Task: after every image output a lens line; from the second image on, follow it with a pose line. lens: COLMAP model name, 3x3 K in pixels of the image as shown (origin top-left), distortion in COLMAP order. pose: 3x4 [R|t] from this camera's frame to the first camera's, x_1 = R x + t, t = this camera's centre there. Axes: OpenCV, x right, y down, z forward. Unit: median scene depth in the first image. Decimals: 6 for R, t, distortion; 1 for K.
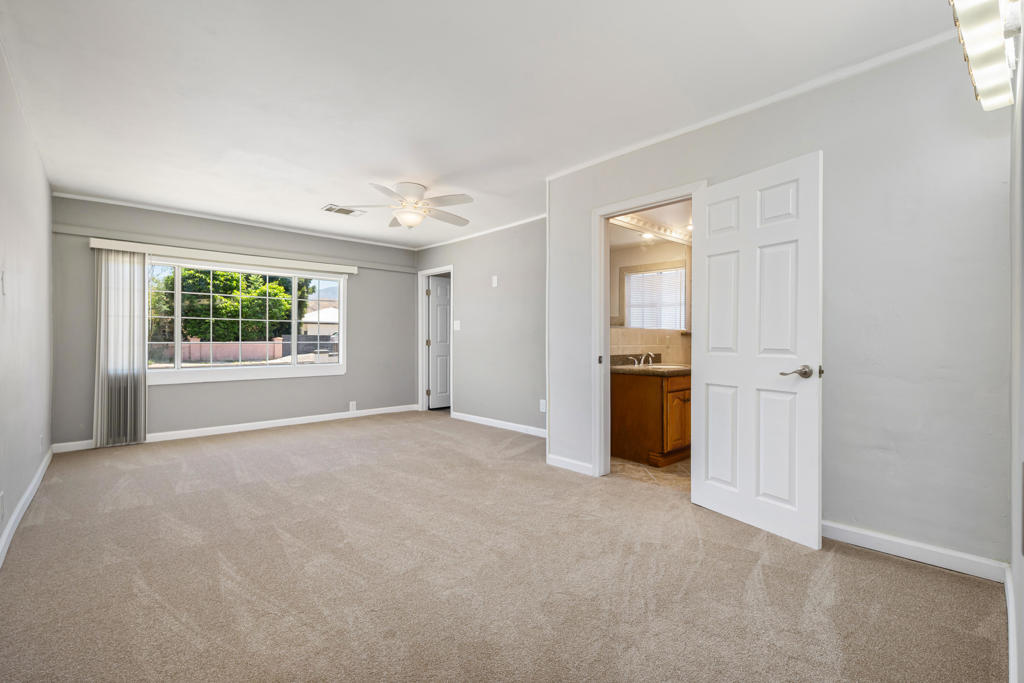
lens RADIAL K [[448.6, 0, 514.8], [0, 448.6, 340.3], [0, 0, 1]] dist [-0.000113, 0.000141]
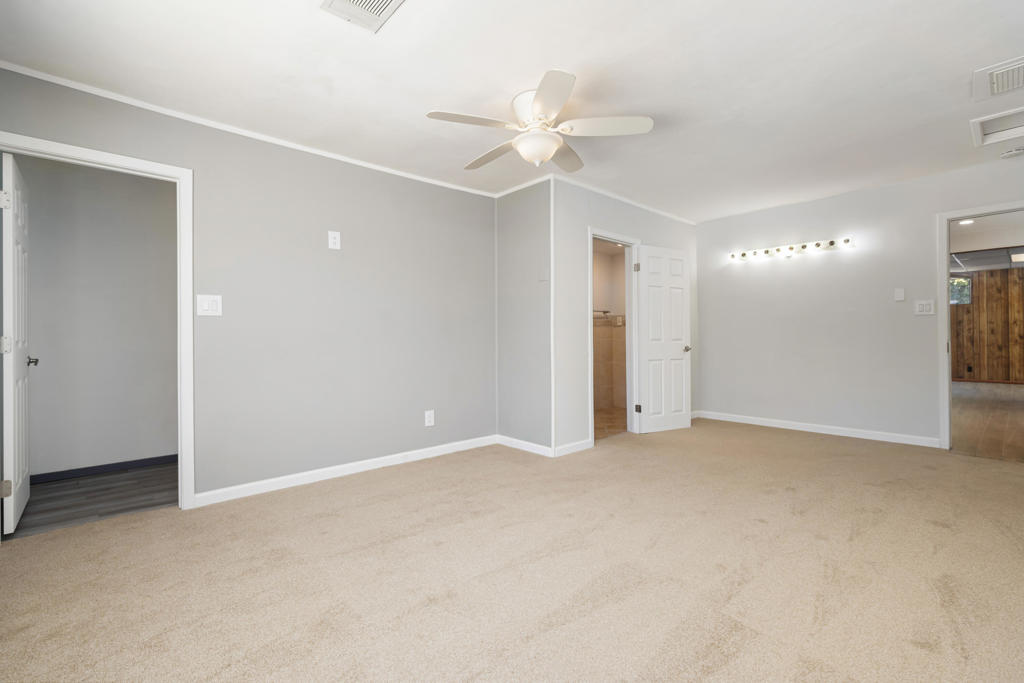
lens RADIAL K [[448.6, 0, 514.8], [0, 448.6, 340.3], [0, 0, 1]] dist [-0.000113, 0.000141]
pose [[0.015161, -0.003056, 0.999880, -0.743200], [0.007187, 0.999970, 0.002948, 0.006351], [-0.999859, 0.007141, 0.015183, 0.845920]]
